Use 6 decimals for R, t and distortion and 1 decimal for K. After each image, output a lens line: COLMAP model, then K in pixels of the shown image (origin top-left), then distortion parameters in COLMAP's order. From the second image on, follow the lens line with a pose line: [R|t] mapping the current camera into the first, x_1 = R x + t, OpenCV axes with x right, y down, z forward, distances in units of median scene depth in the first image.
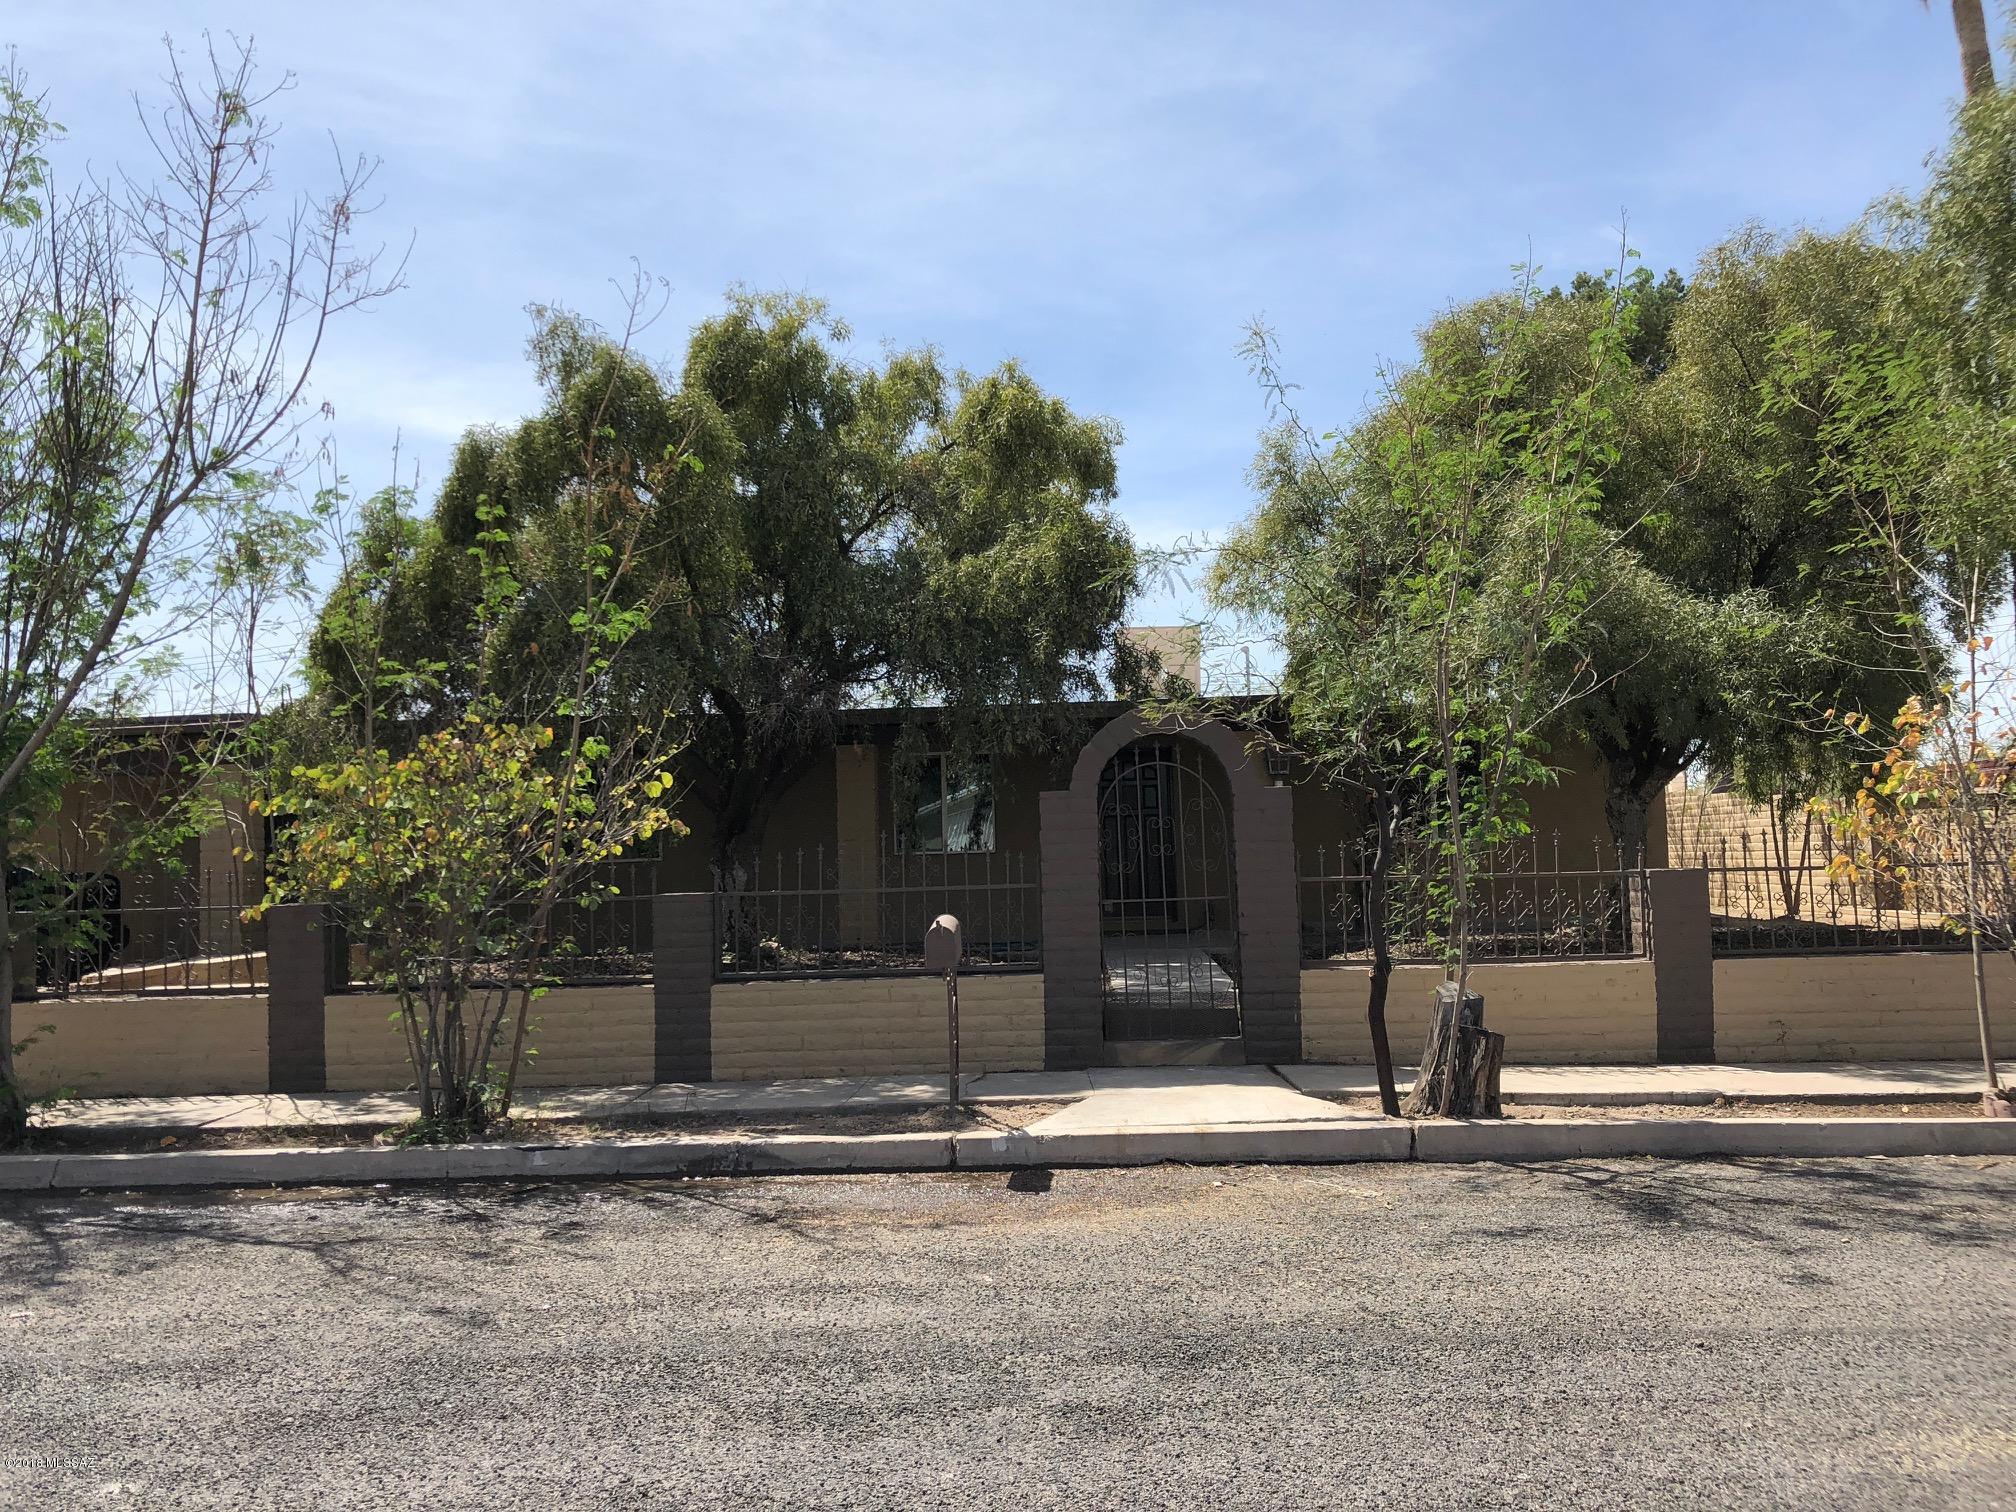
lens RADIAL K [[1657.3, 0, 1000.1], [0, 1657.3, 768.8], [0, 0, 1]] dist [0.026653, -0.026514]
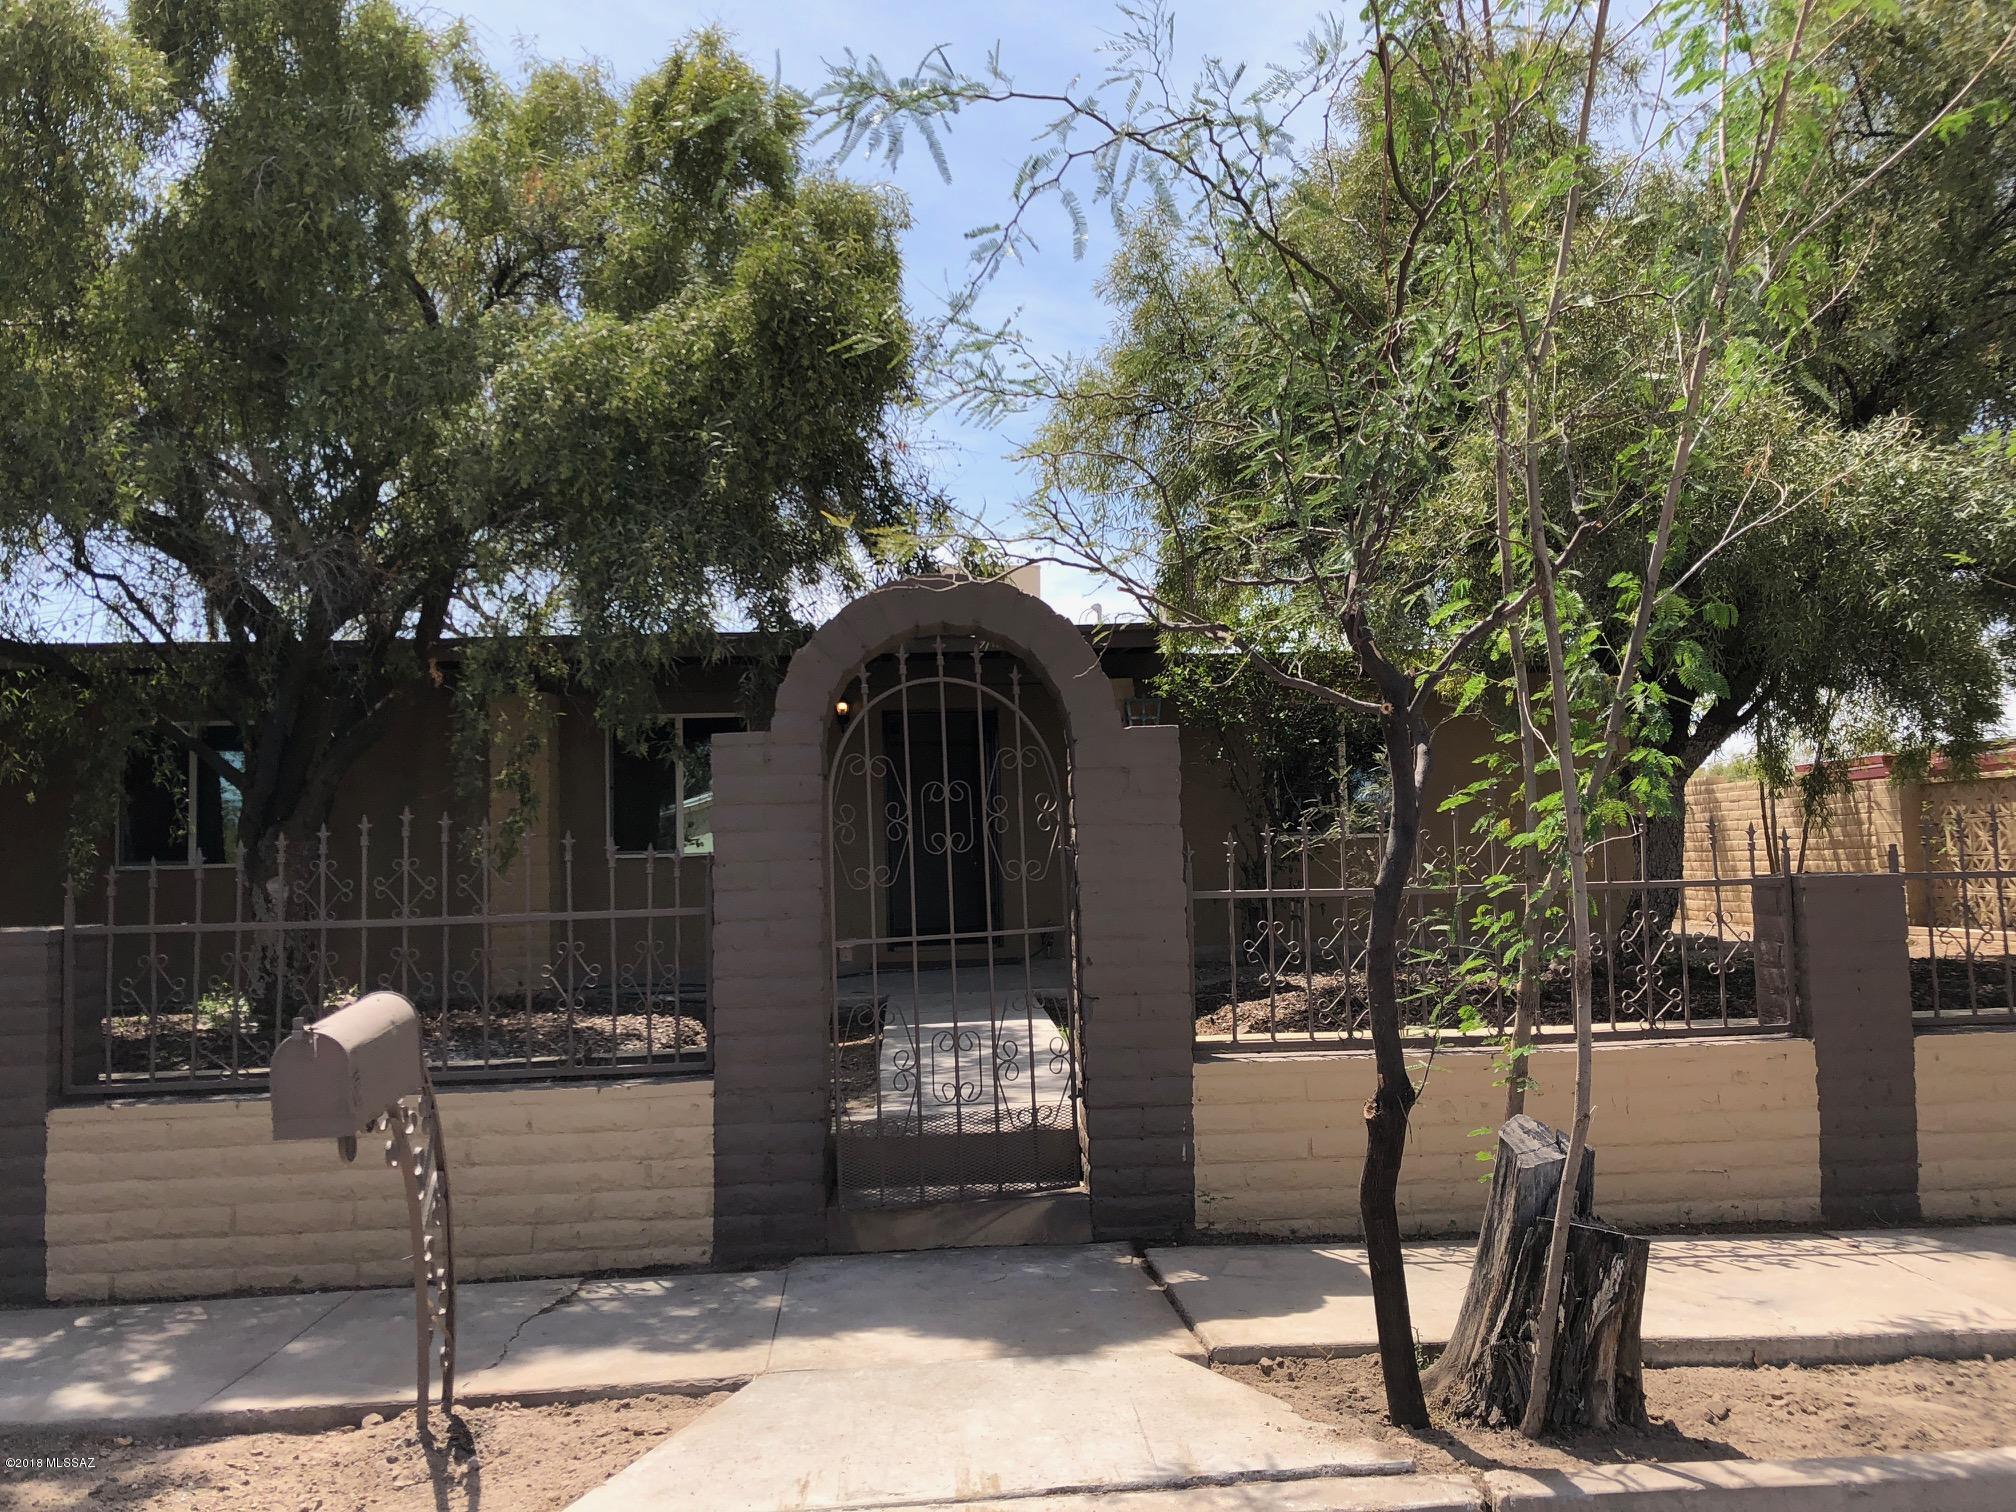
lens RADIAL K [[1657.3, 0, 1008.3], [0, 1657.3, 748.4], [0, 0, 1]] dist [0.026653, -0.026514]
pose [[0.995614, 0.004871, 0.093432, 0.062097], [-0.003409, 0.999869, -0.015796, 0.024216], [-0.093496, 0.015408, 0.995500, 0.414864]]
